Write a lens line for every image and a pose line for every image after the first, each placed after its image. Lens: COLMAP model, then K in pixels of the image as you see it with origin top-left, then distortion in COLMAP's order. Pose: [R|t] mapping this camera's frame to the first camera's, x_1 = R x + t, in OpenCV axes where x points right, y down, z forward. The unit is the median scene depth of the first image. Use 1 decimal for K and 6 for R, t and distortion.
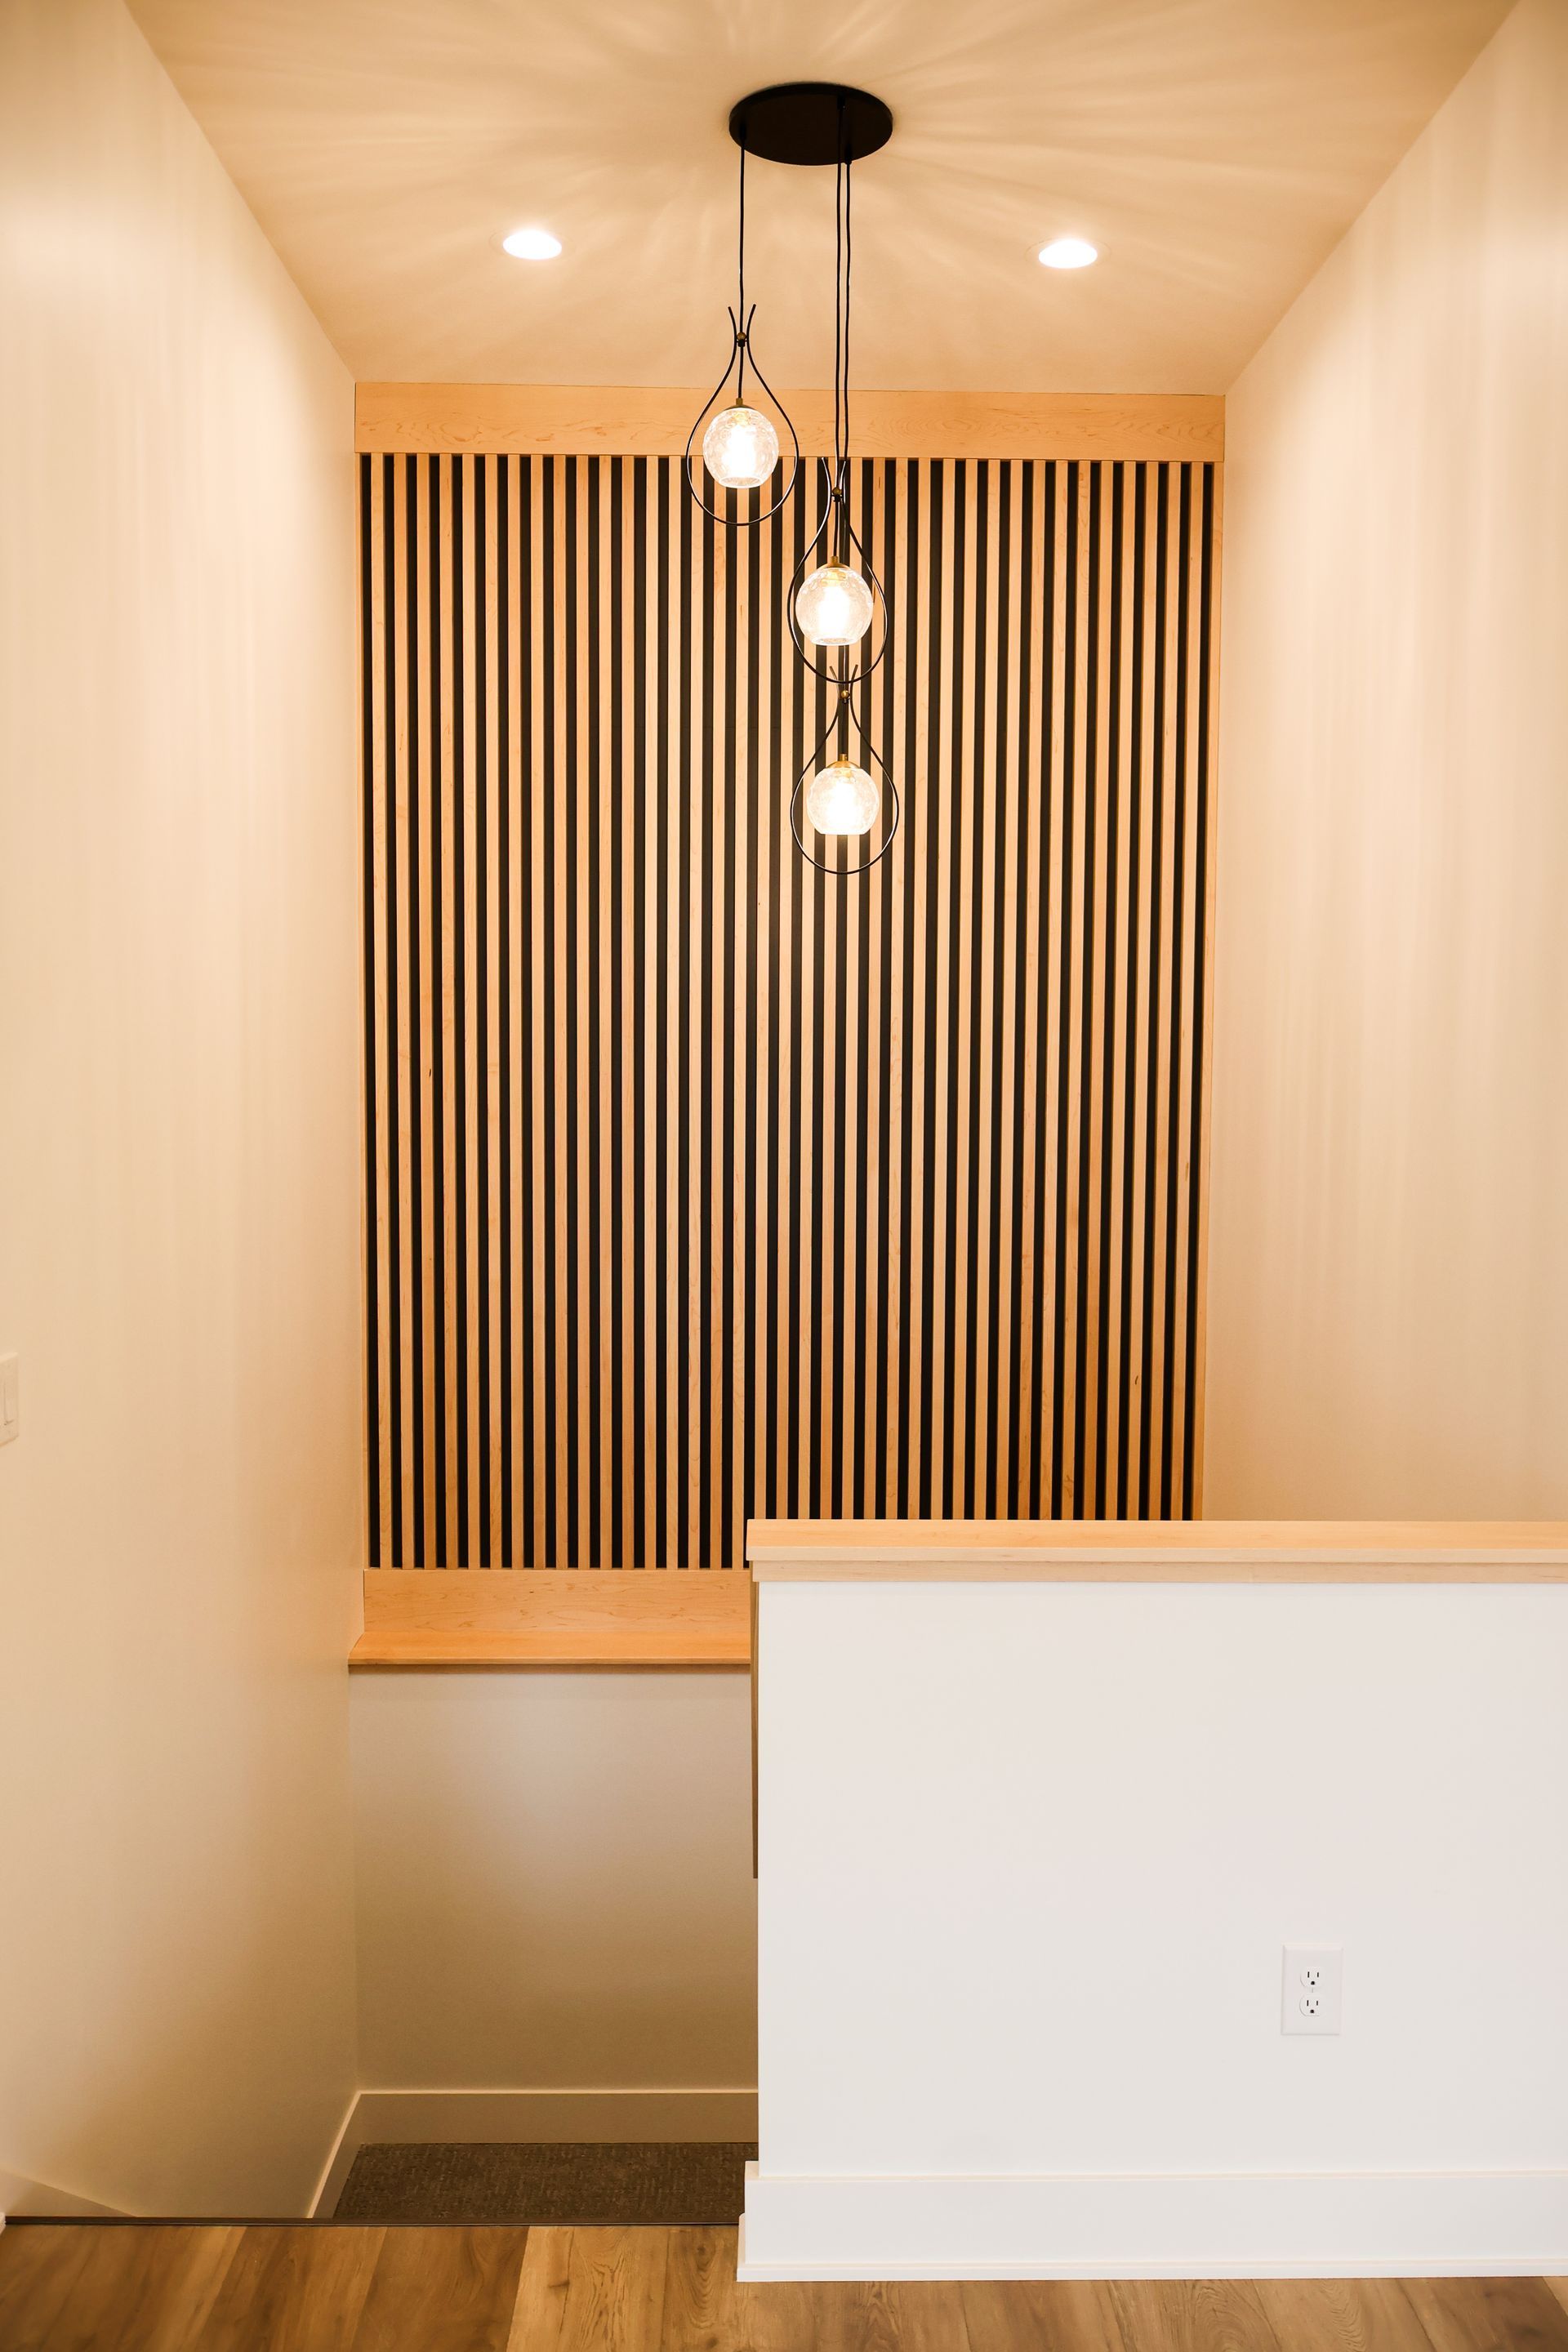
lens RADIAL K [[1986.7, 0, 755.8], [0, 1986.7, 1180.4], [0, 0, 1]] dist [-0.008100, -0.003946]
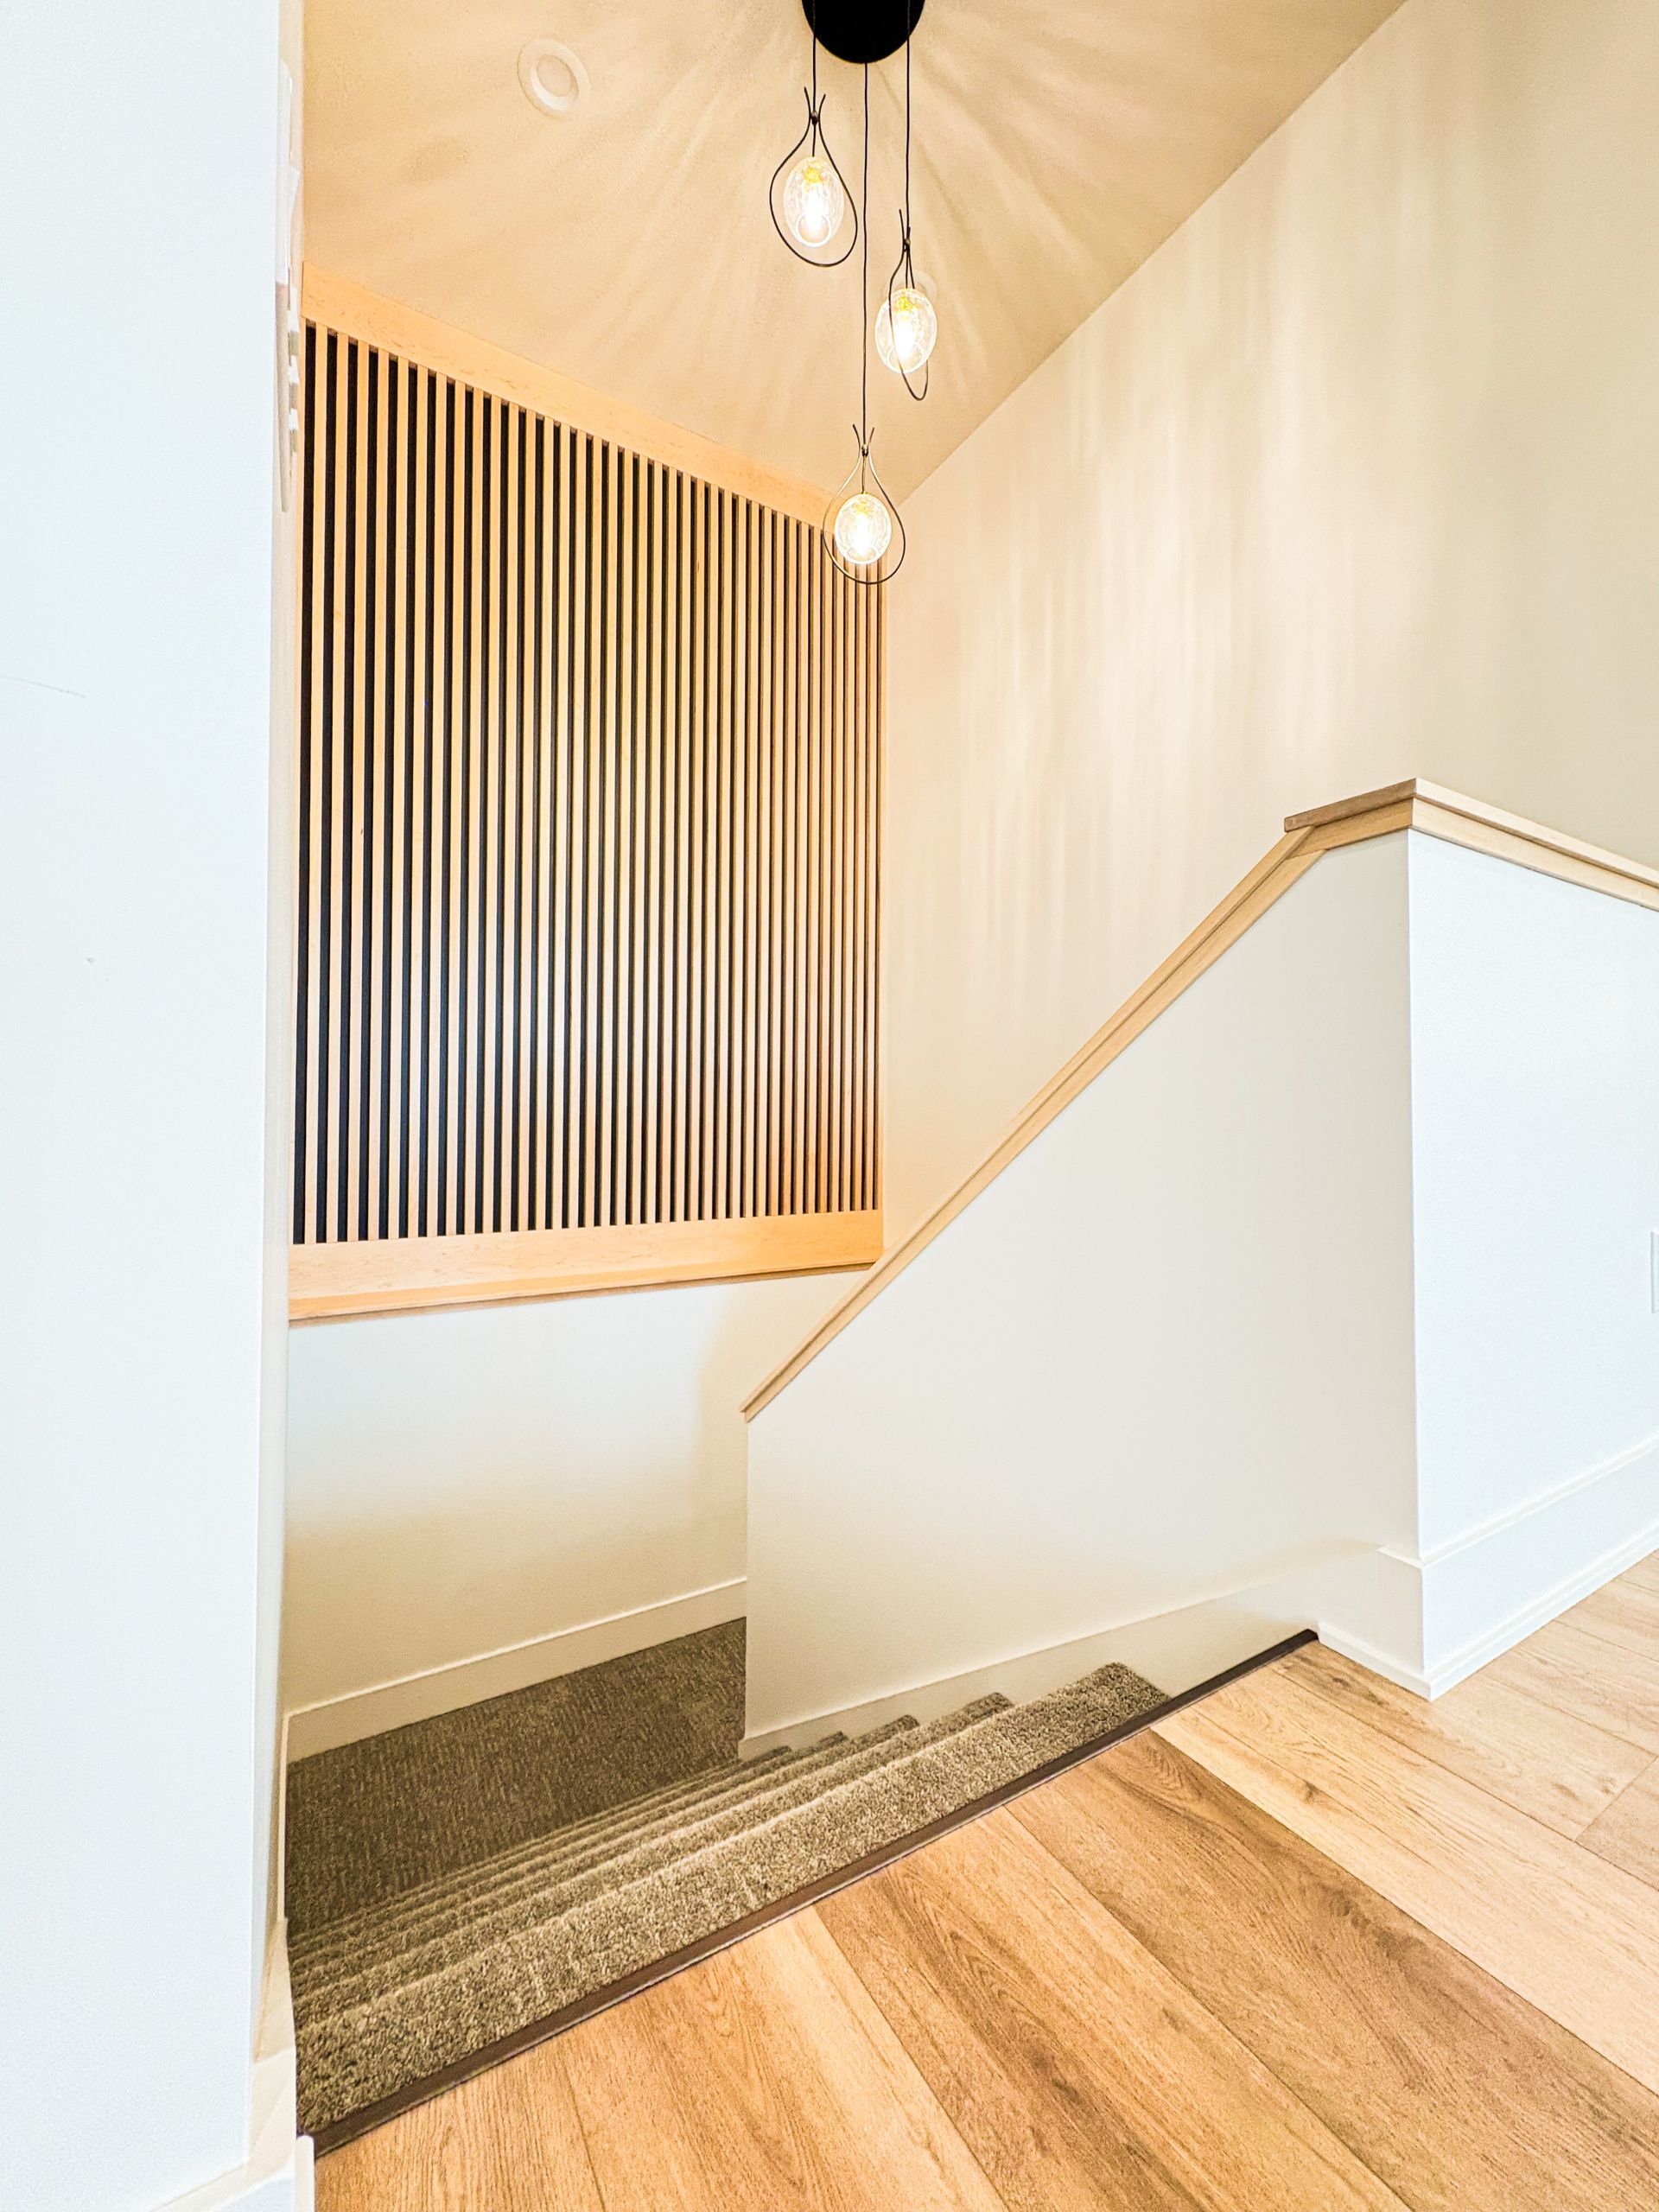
lens RADIAL K [[894.0, 0, 839.5], [0, 894.0, 1109.1], [0, 0, 1]] dist [-0.001032, 0.000061]
pose [[0.860395, 0.008997, 0.509548, -0.377261], [0.029351, 0.997310, -0.067169, 0.324238], [-0.508782, 0.072747, 0.857816, 0.764969]]
